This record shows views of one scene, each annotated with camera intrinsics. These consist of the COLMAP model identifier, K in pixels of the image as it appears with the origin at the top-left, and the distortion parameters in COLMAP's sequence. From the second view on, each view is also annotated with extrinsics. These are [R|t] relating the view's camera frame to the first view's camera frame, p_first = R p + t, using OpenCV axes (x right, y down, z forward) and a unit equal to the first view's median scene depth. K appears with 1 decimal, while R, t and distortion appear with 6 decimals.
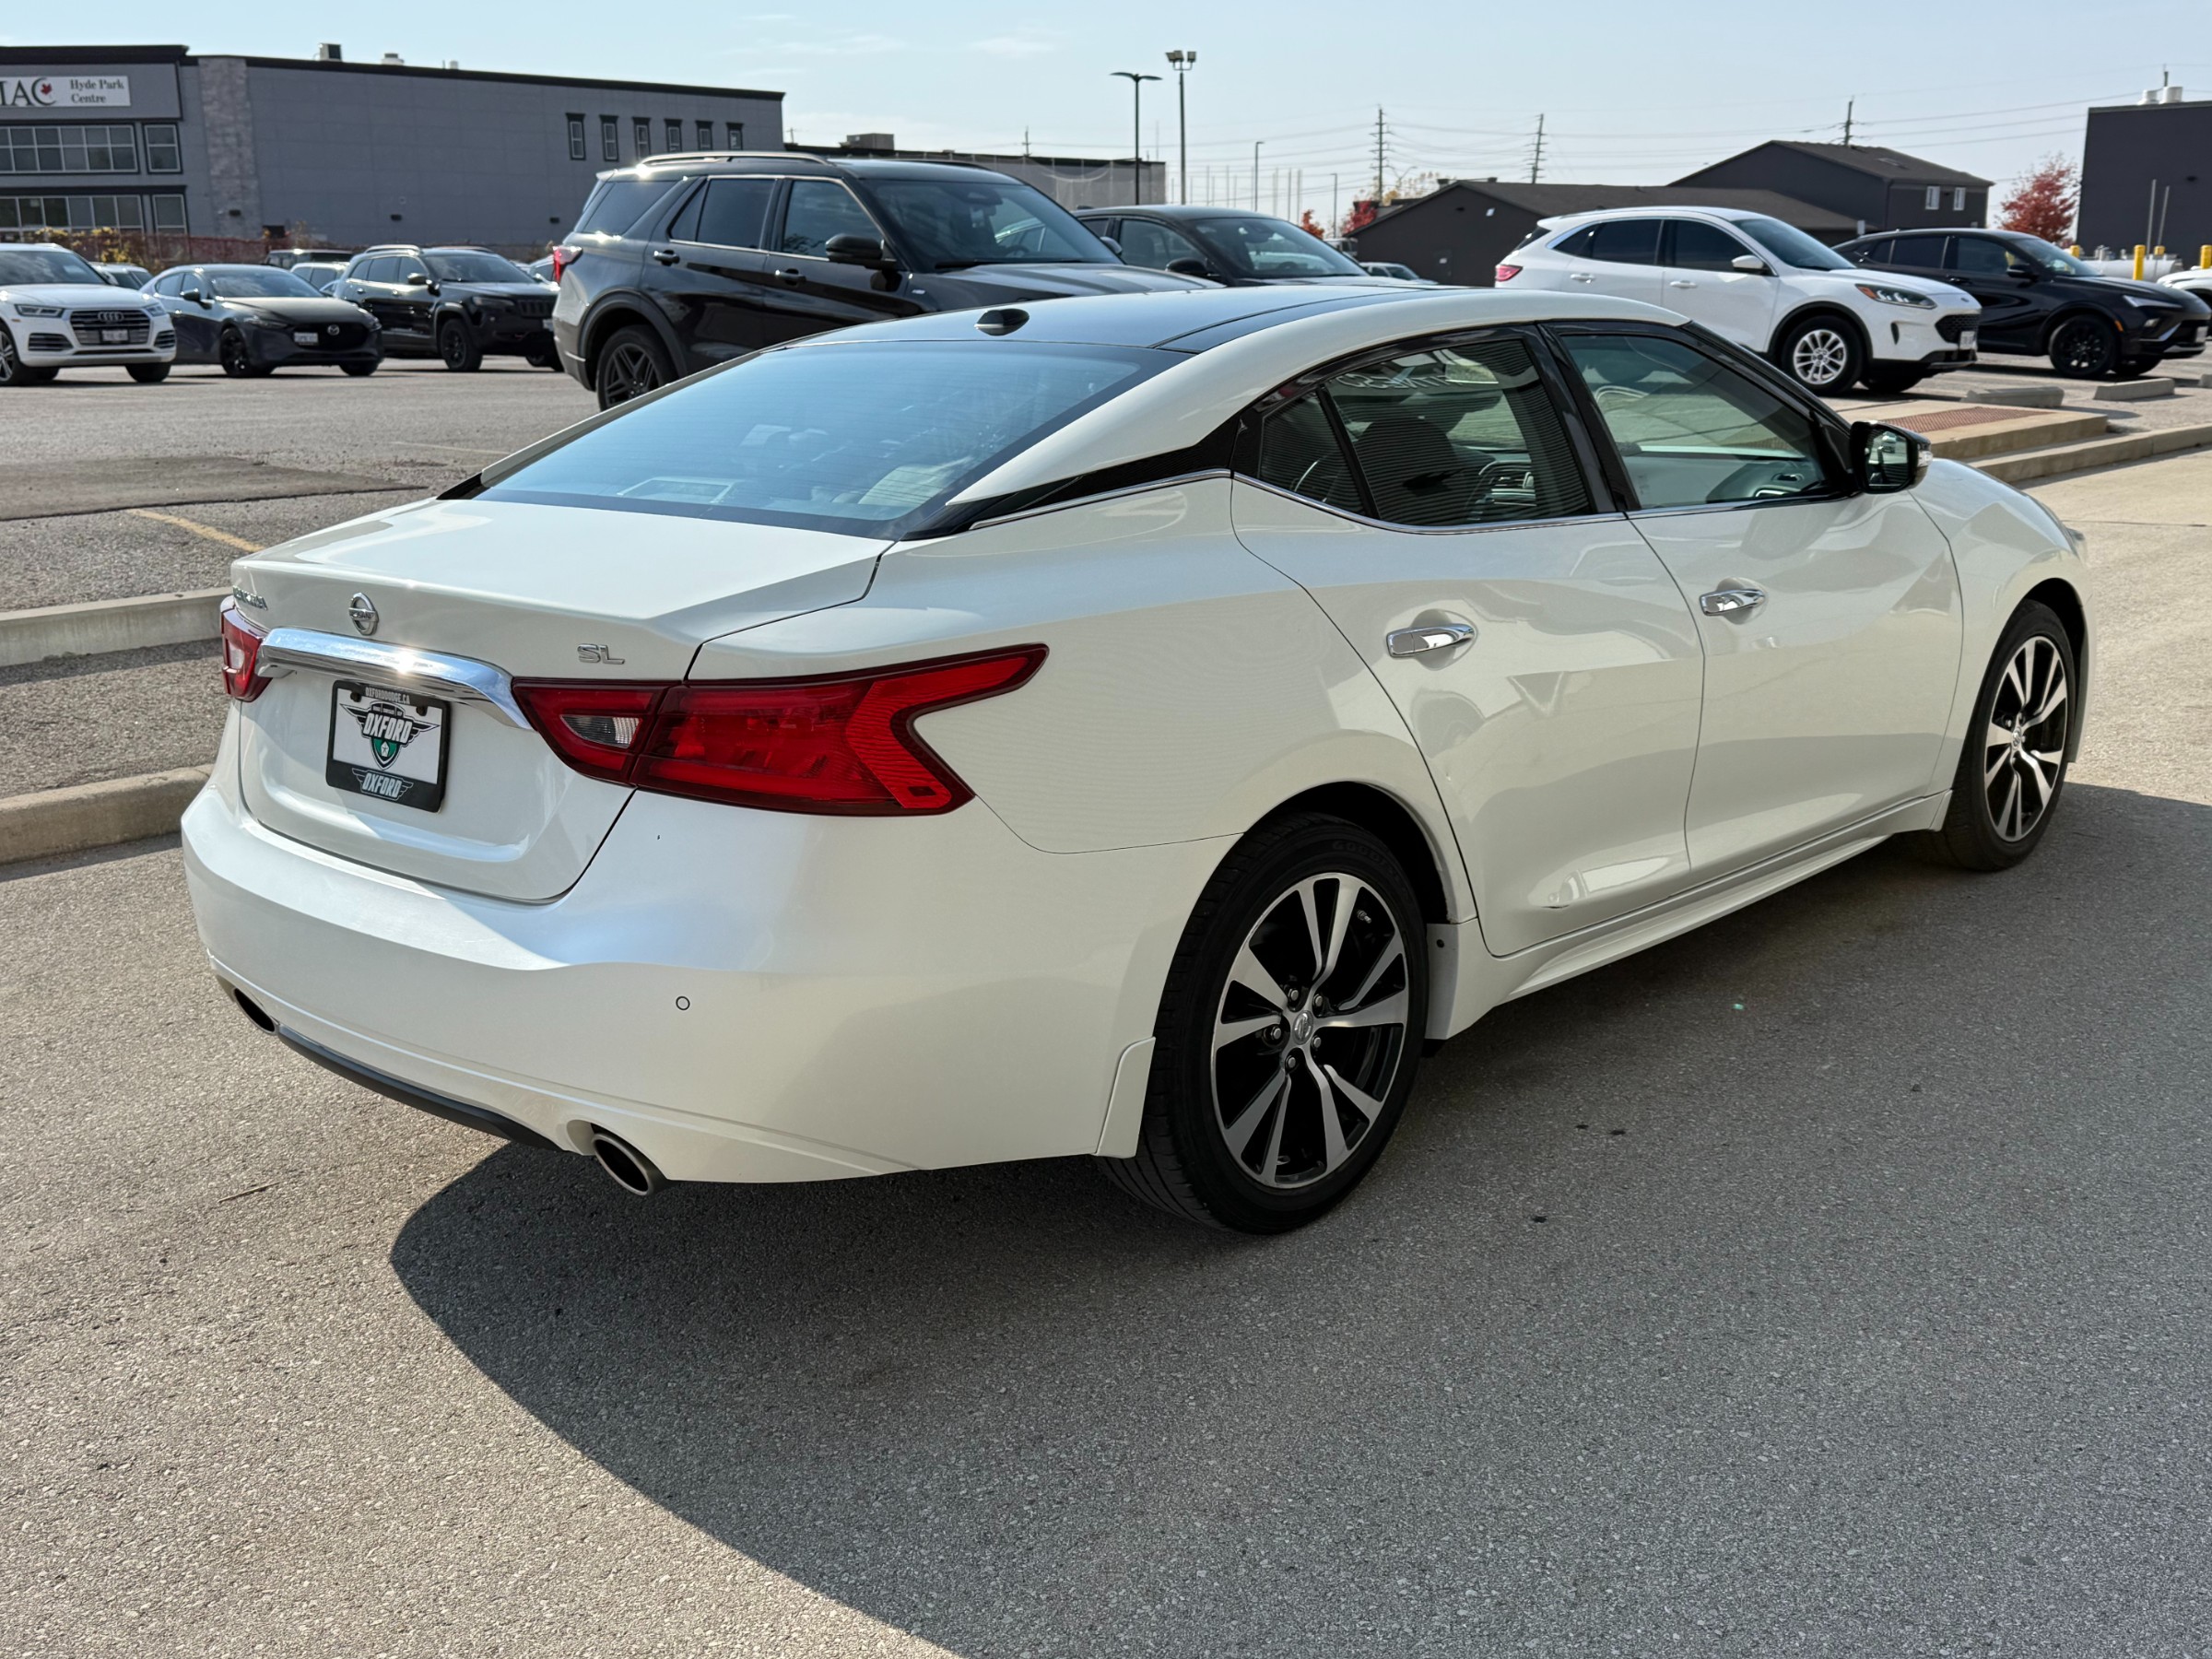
lens RADIAL K [[2193.9, 0, 1106.0], [0, 2193.9, 829.5], [0, 0, 1]] dist [0.089857, -0.128192]
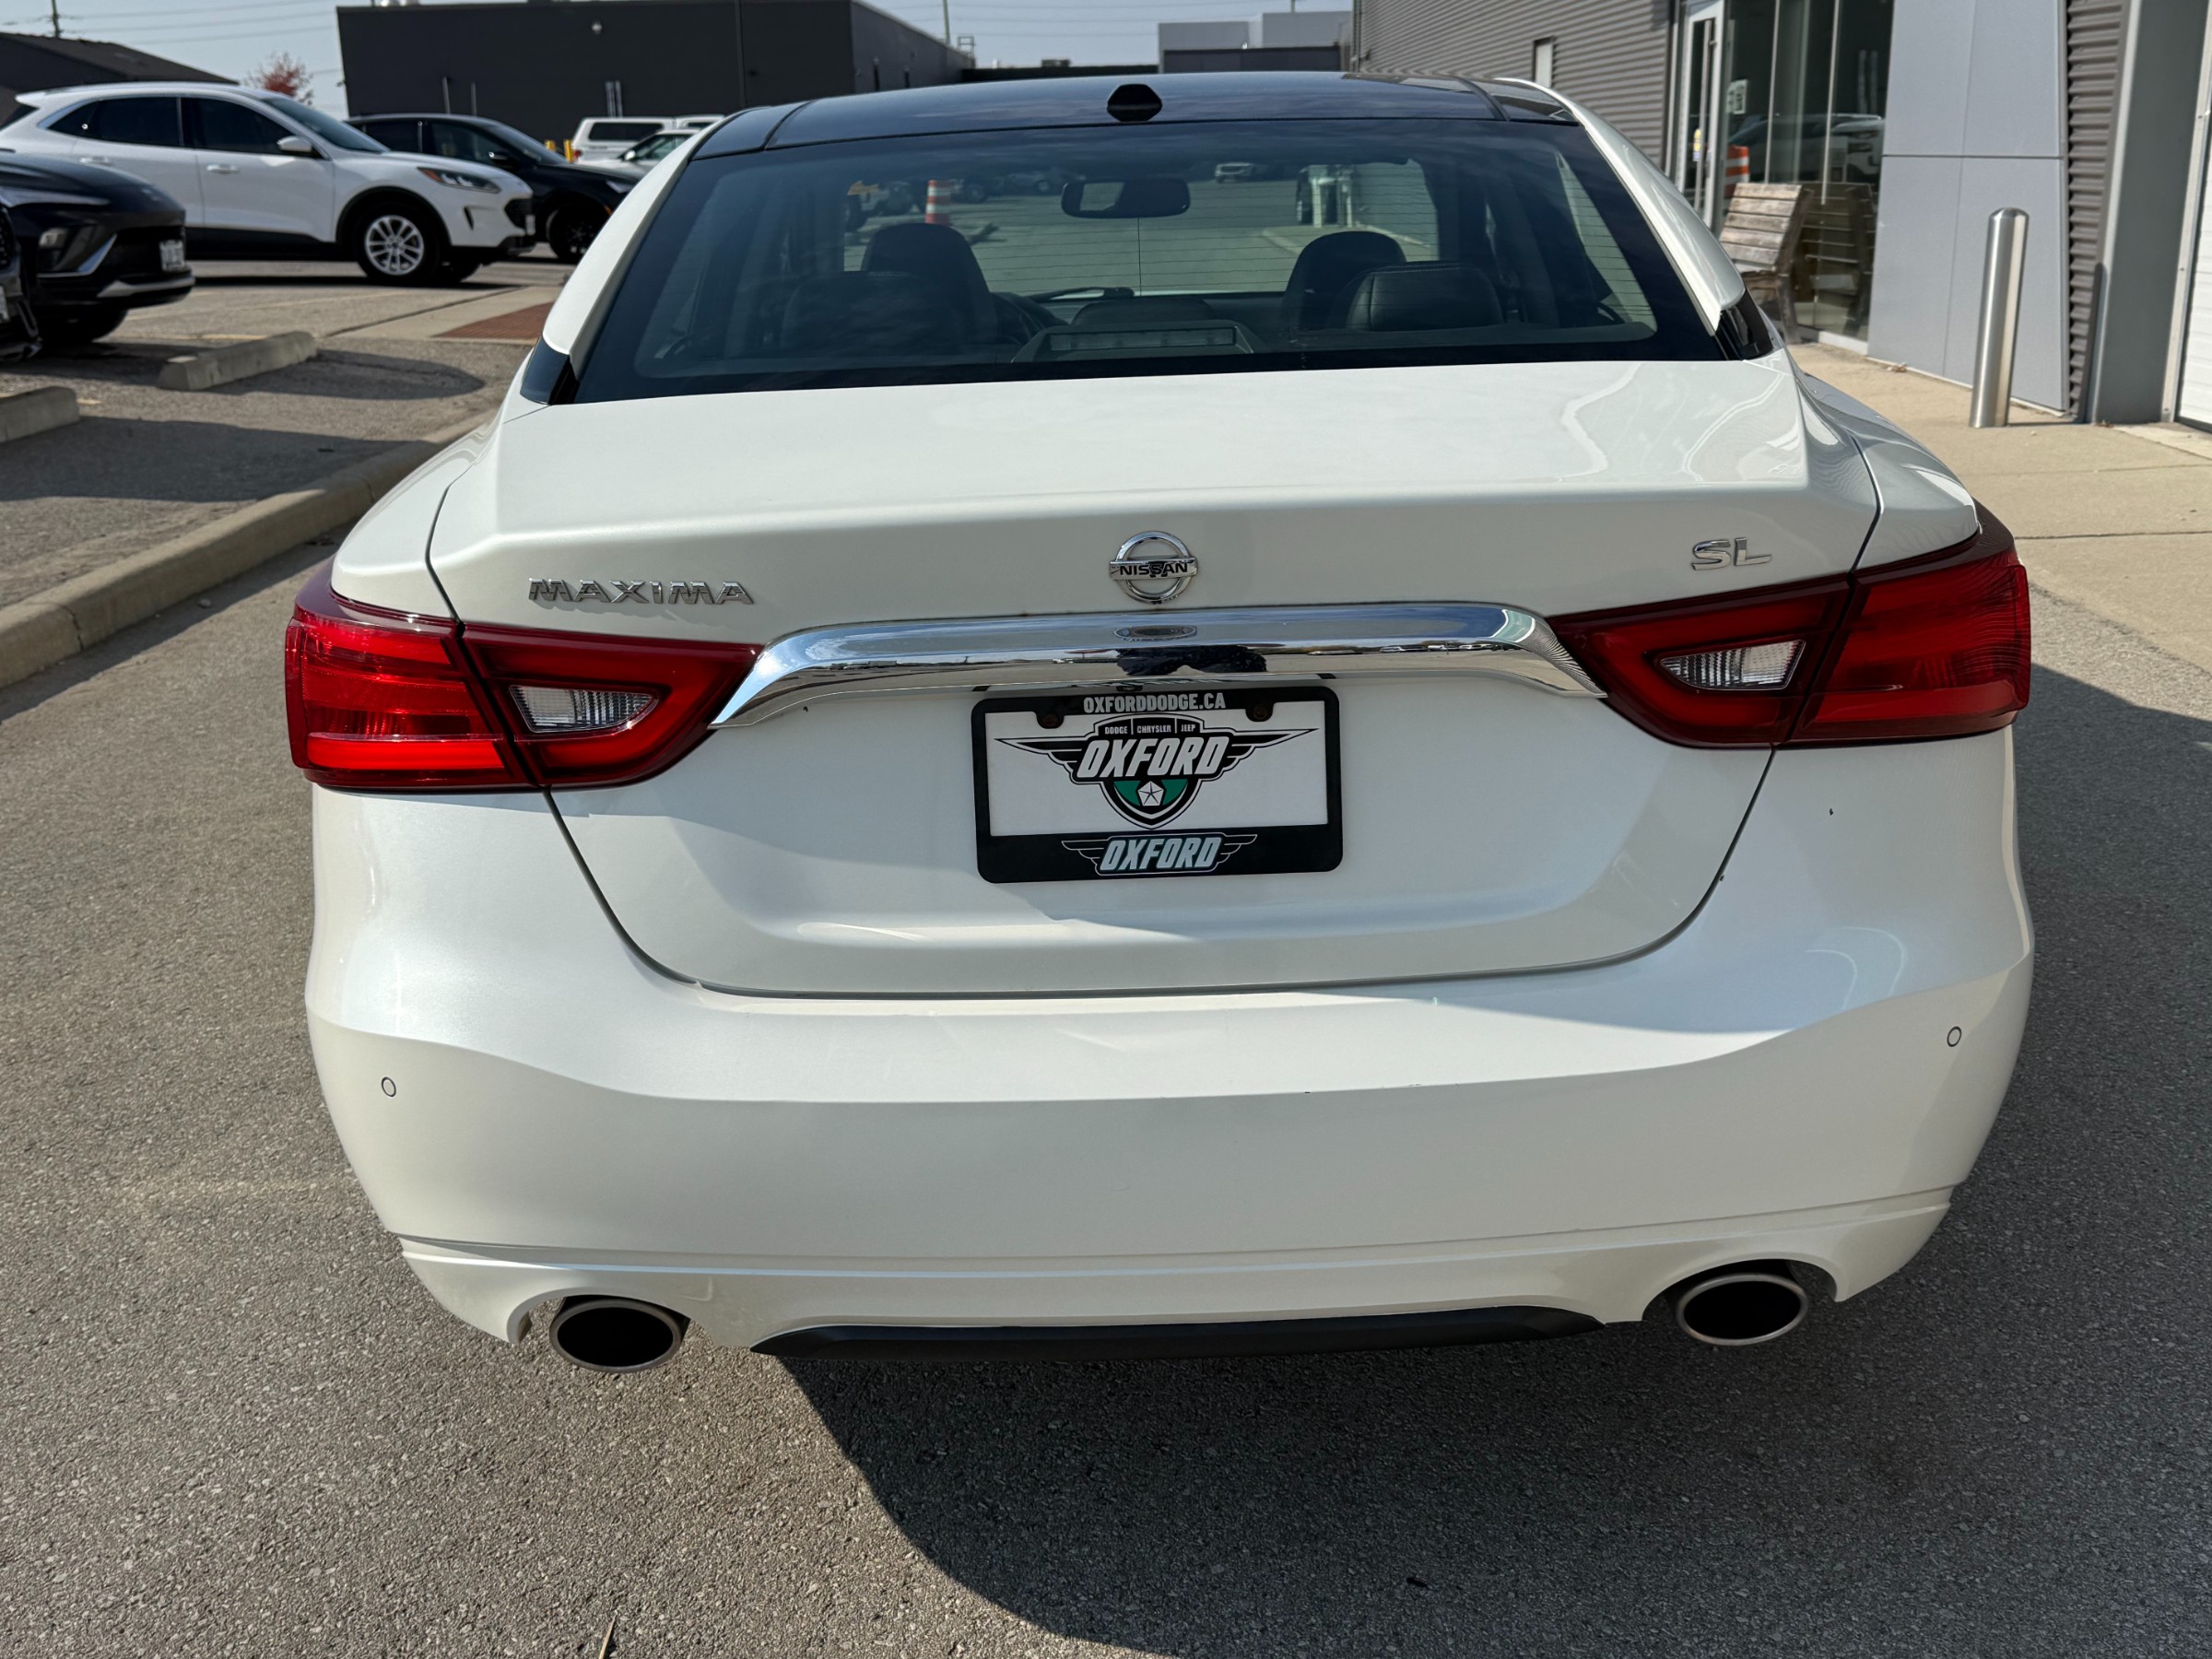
lens RADIAL K [[2193.9, 0, 1106.0], [0, 2193.9, 829.5], [0, 0, 1]] dist [0.089857, -0.128192]
pose [[0.741634, -0.205821, 0.638448, -0.113093], [0.180145, 0.977912, 0.105996, -0.014523], [-0.646163, 0.036403, 0.762331, 0.088947]]
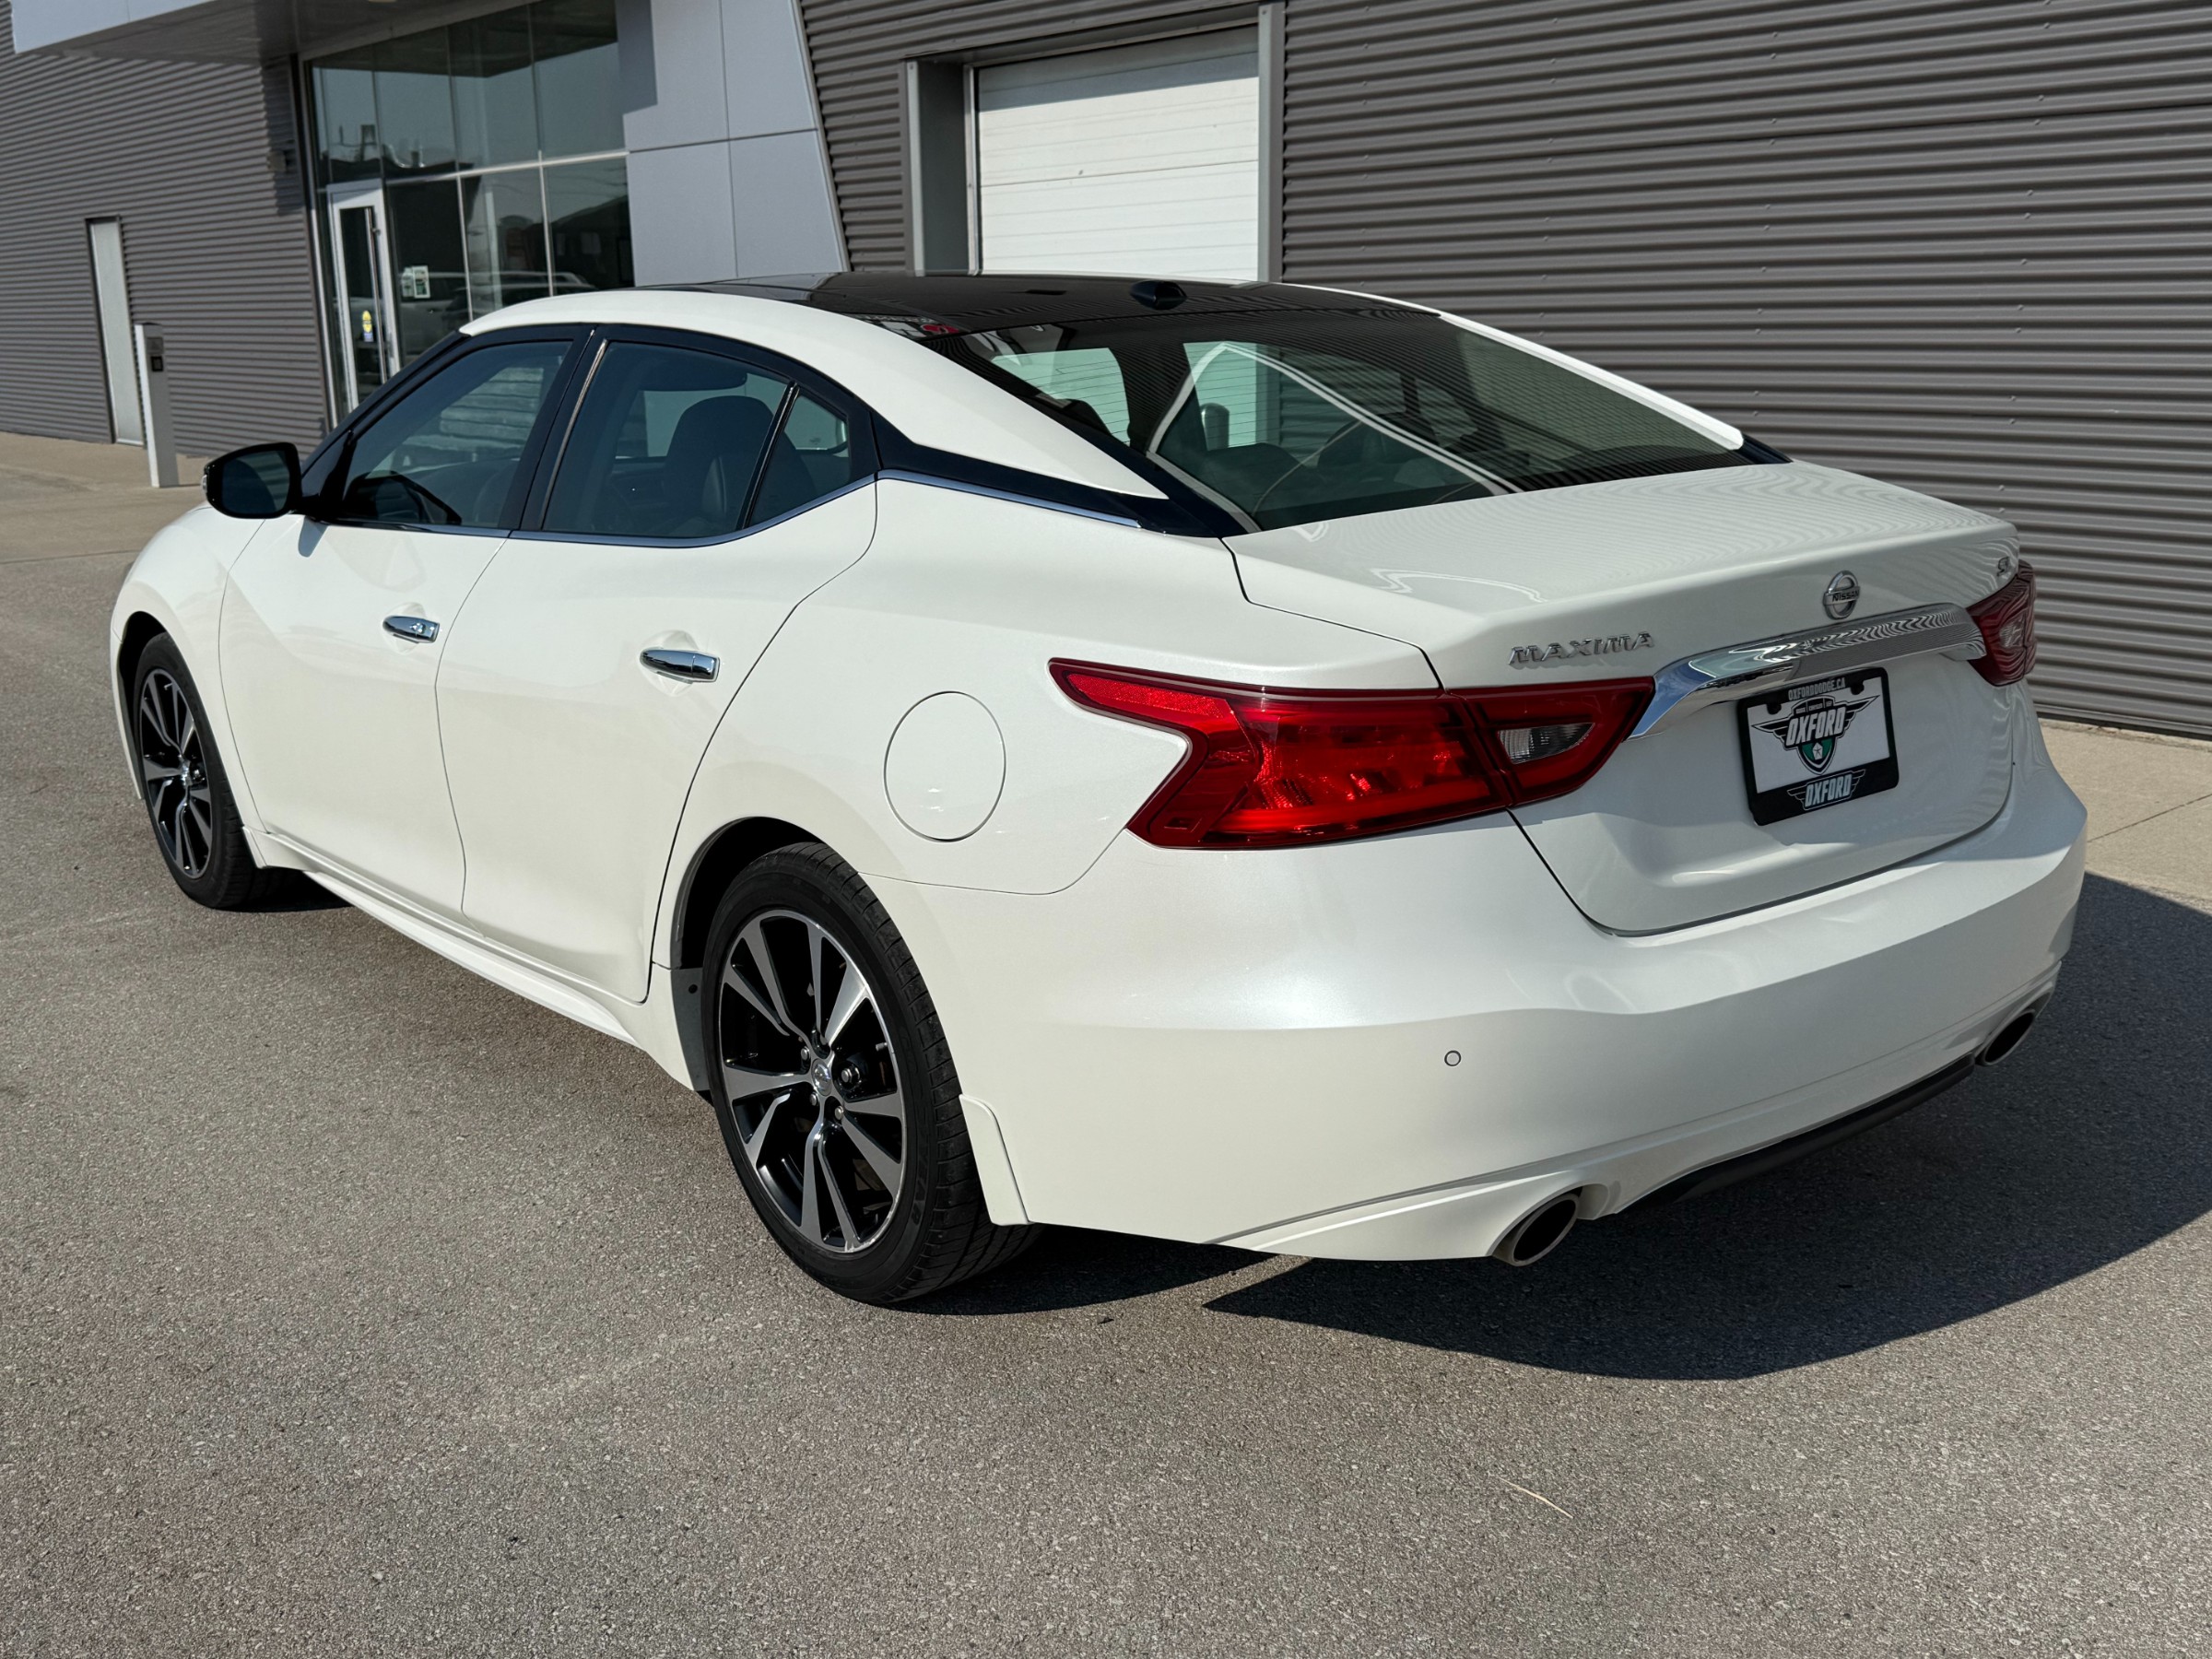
lens RADIAL K [[2193.9, 0, 1106.0], [0, 2193.9, 829.5], [0, 0, 1]] dist [0.089857, -0.128192]
pose [[0.152092, -0.226832, 0.961985, -0.193307], [0.257841, 0.948711, 0.182937, -0.038026], [-0.954142, 0.220216, 0.202778, 0.174384]]
